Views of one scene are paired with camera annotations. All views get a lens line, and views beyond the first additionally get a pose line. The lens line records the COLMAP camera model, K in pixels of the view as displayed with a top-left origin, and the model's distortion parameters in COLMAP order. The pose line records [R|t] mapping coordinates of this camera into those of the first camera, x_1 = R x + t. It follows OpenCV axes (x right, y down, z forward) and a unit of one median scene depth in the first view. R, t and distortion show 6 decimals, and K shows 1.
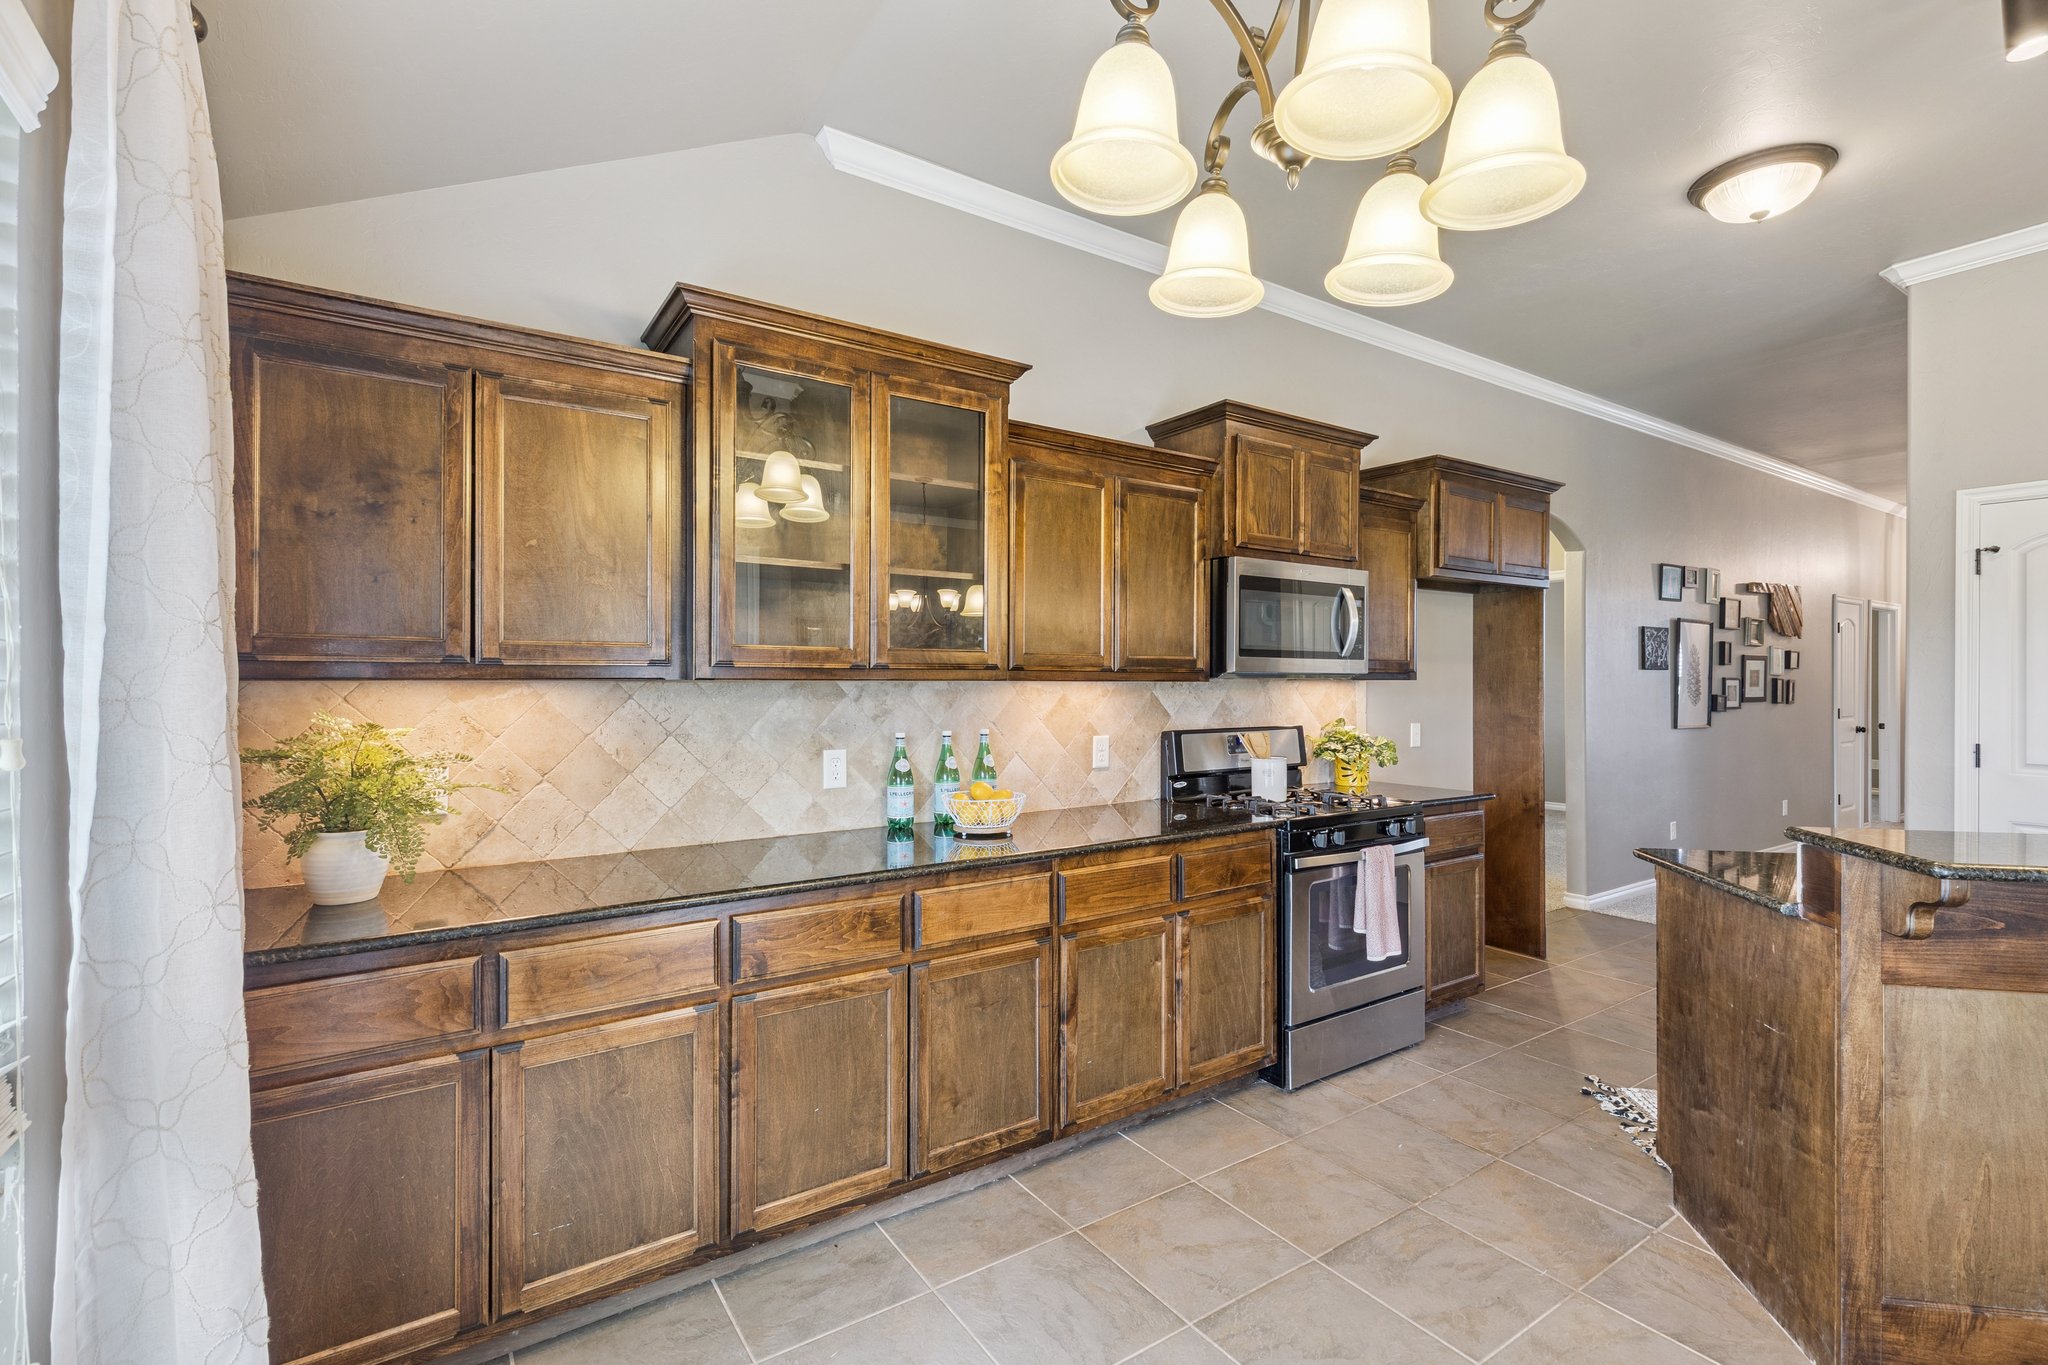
lens RADIAL K [[925.3, 0, 1019.7], [0, 925.3, 679.0], [0, 0, 1]] dist [0.012827, -0.000354]
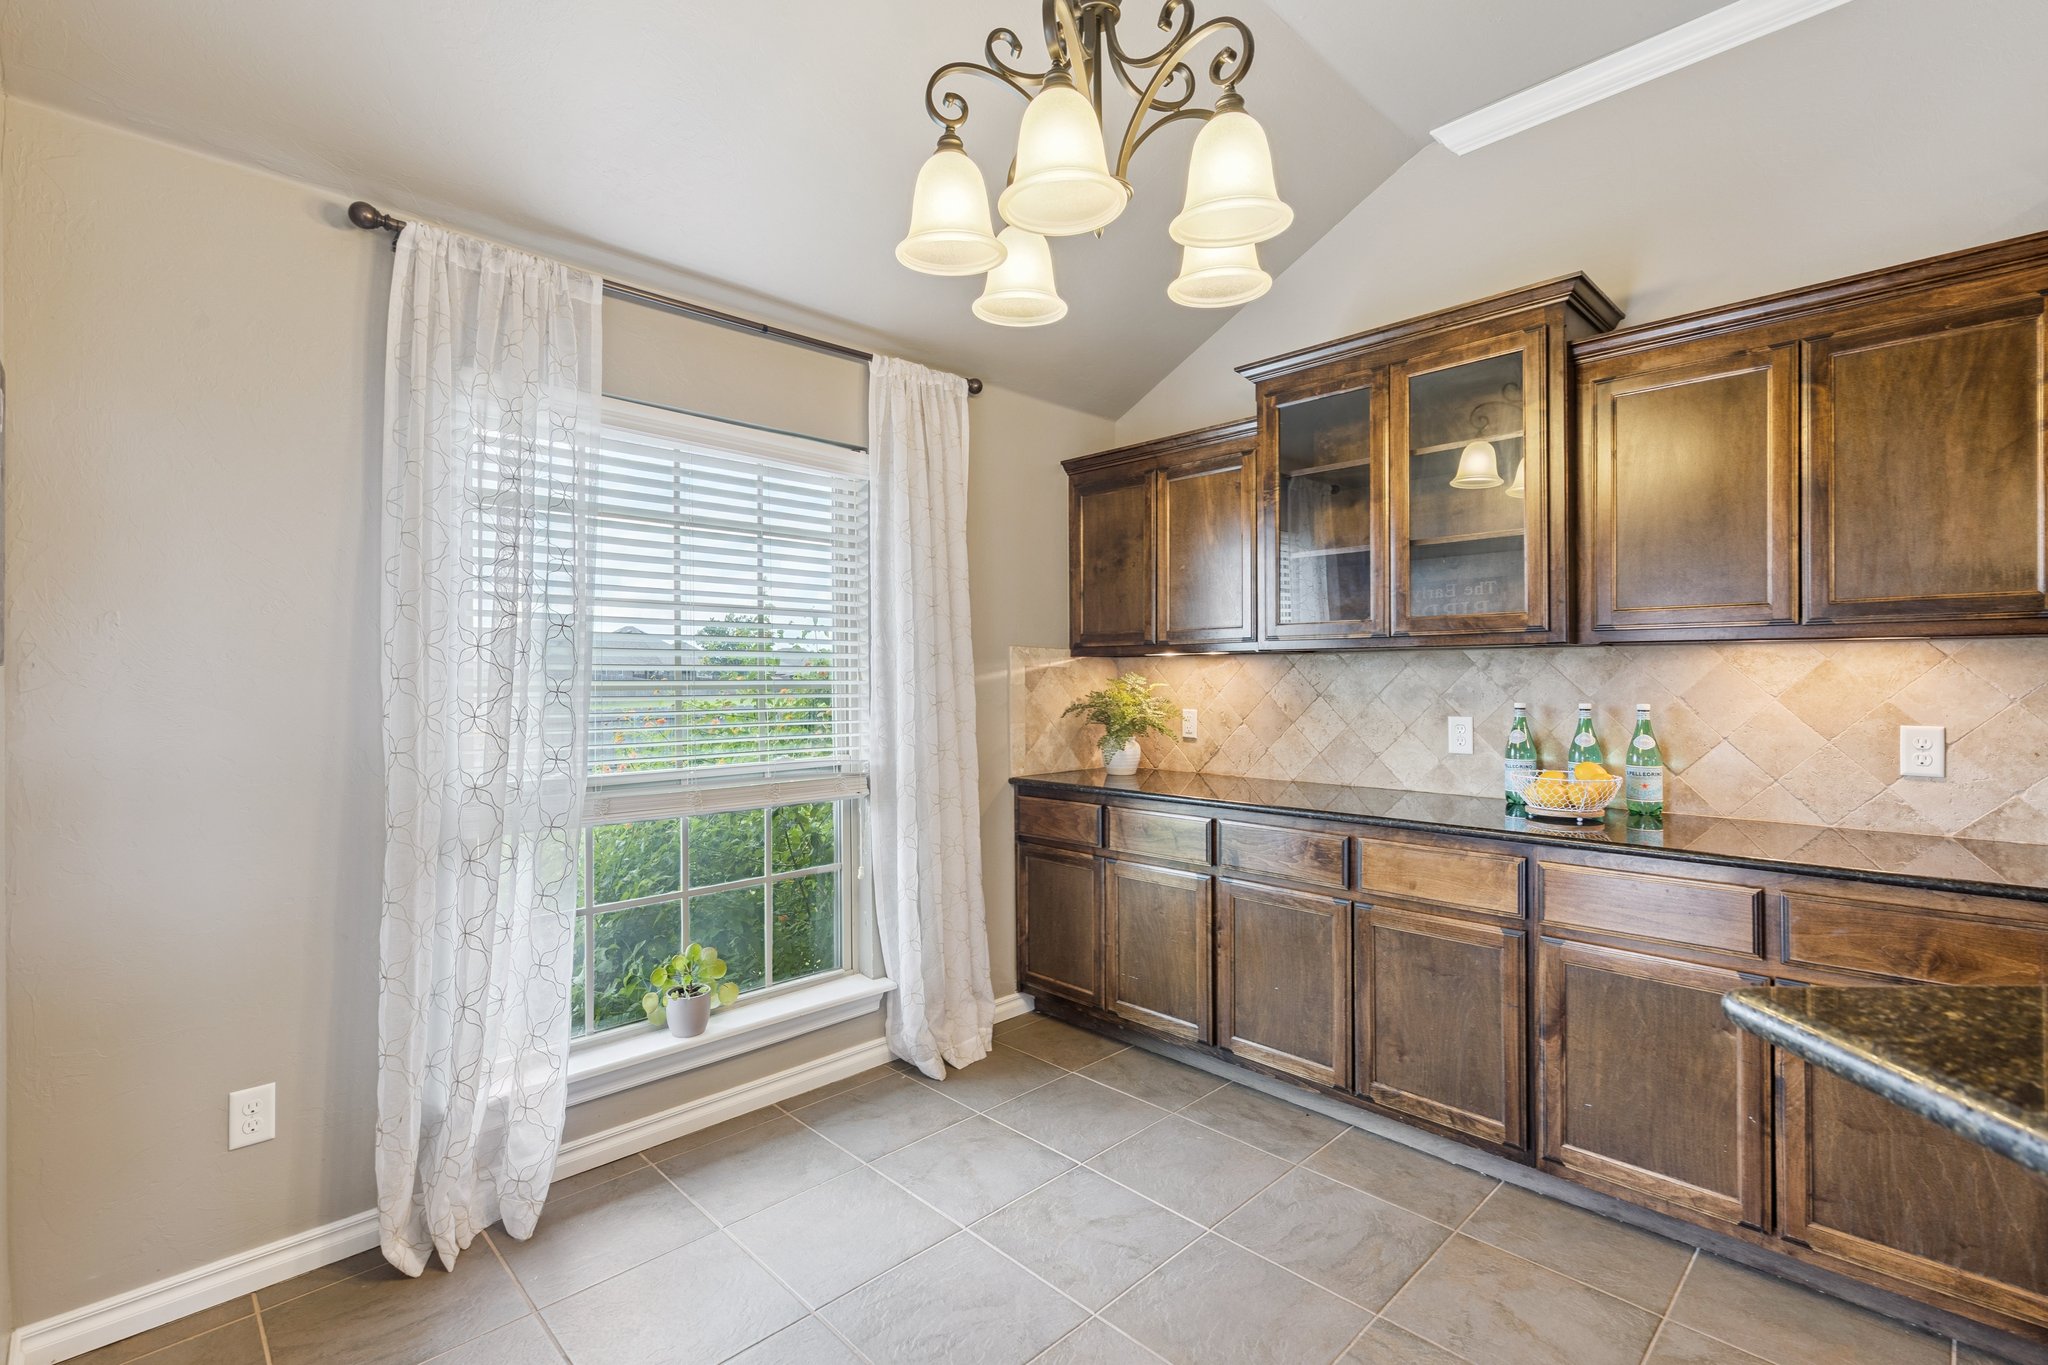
lens RADIAL K [[964.4, 0, 1050.8], [0, 964.4, 675.3], [0, 0, 1]] dist [0.016576, -0.000249]
pose [[0.180879, -0.003959, -0.983497, 0.901238], [0.004627, 0.999984, -0.003174, 0.036193], [0.983494, -0.003976, 0.180895, 0.407728]]
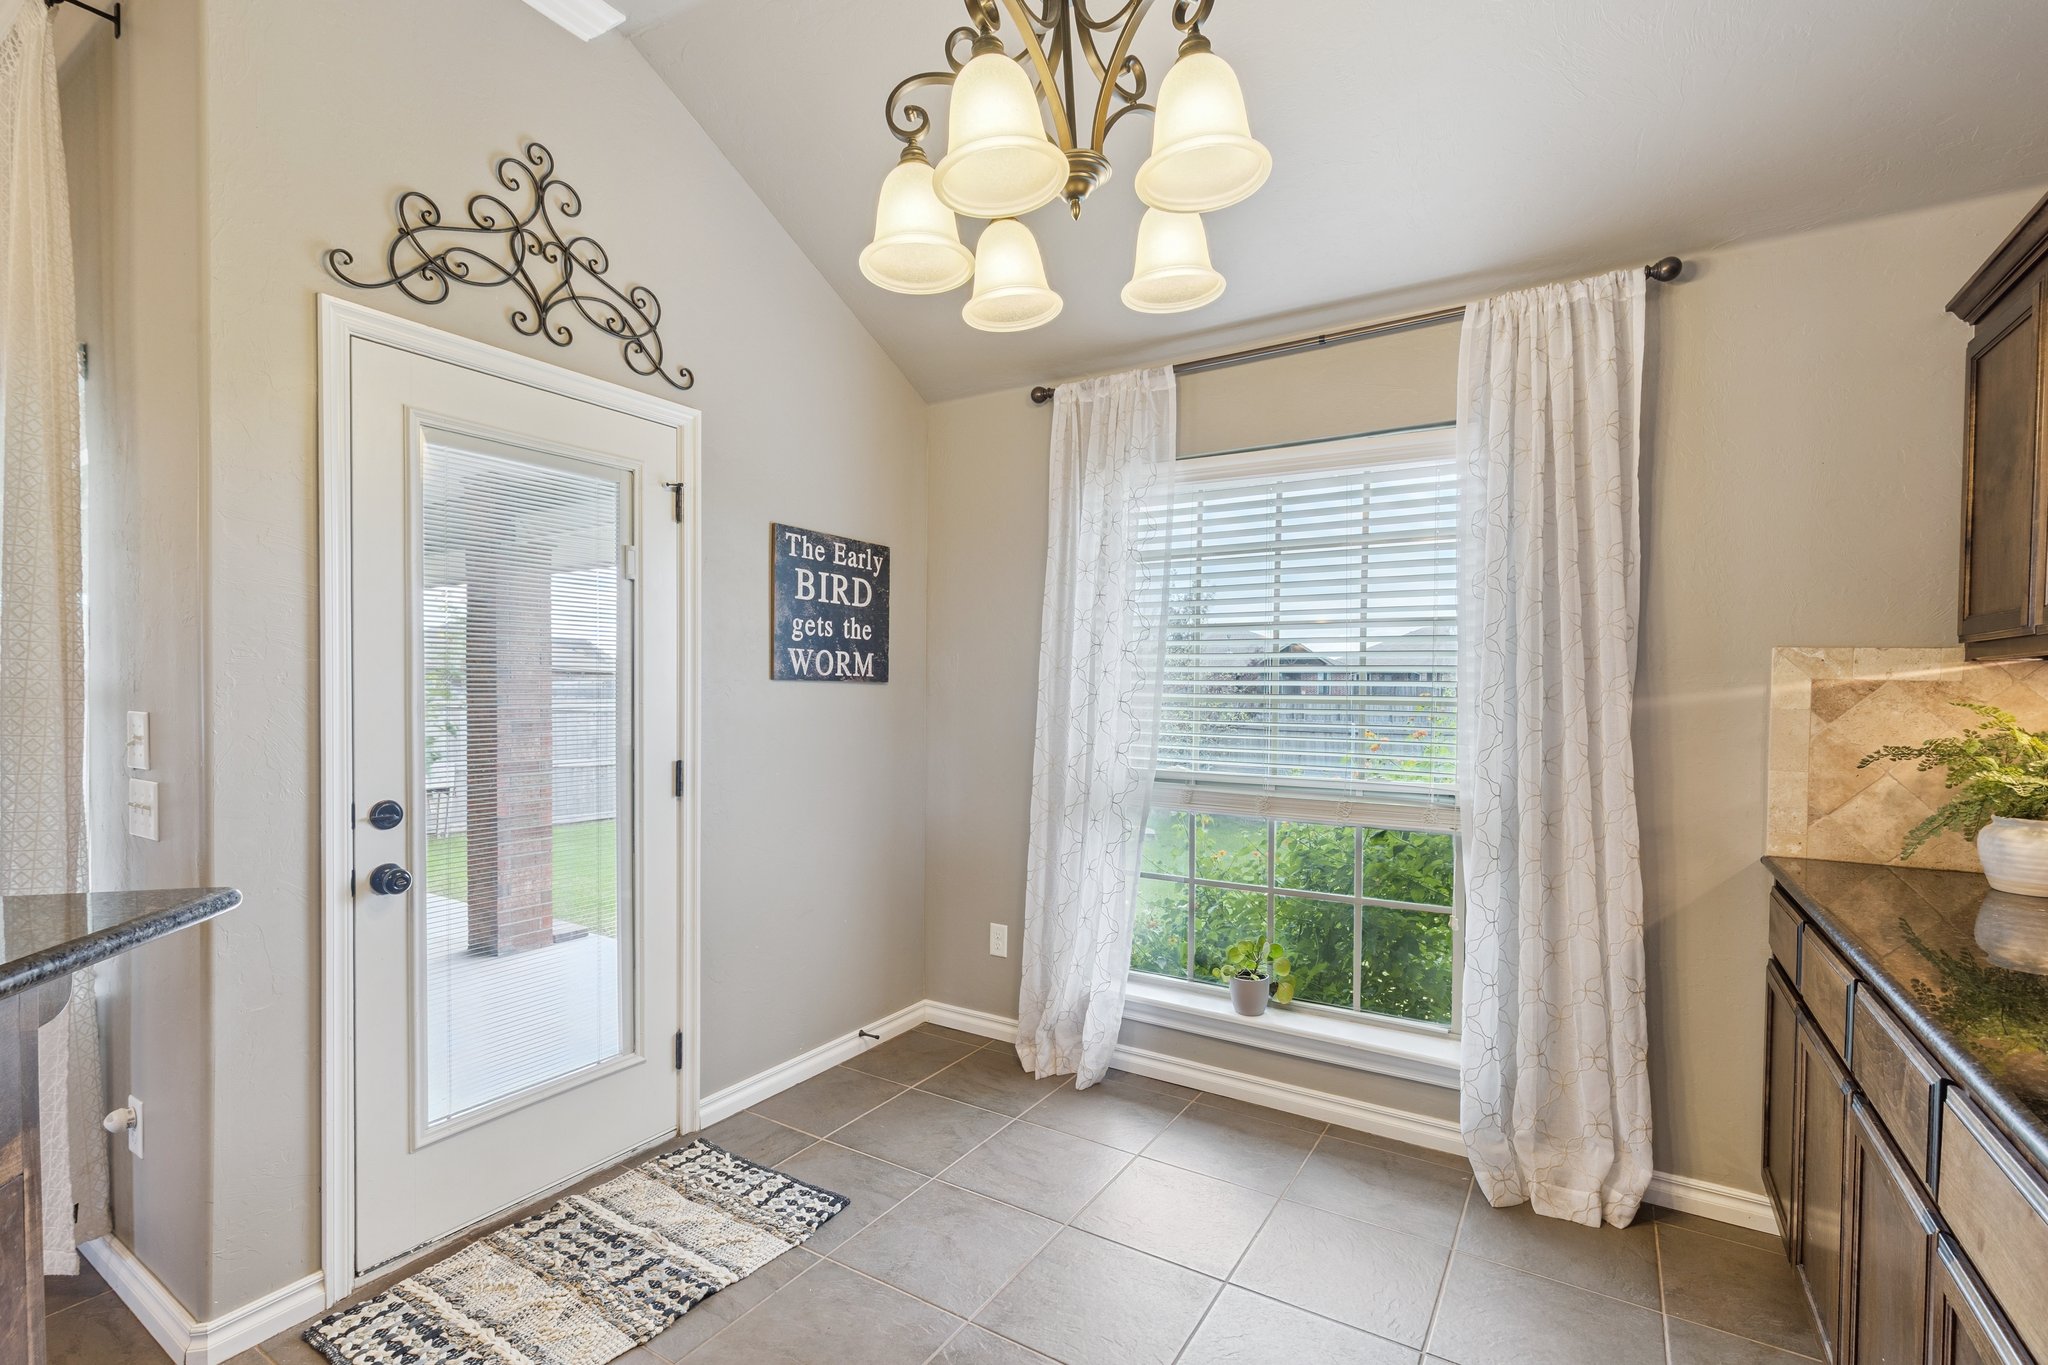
lens RADIAL K [[928.9, 0, 1001.7], [0, 928.9, 714.8], [0, 0, 1]] dist [0.012769, -0.000413]
pose [[-0.924680, -0.001294, -0.380742, 0.459038], [-0.010921, 0.999673, 0.023126, 0.038651], [0.380588, 0.025542, -0.924392, 1.186823]]
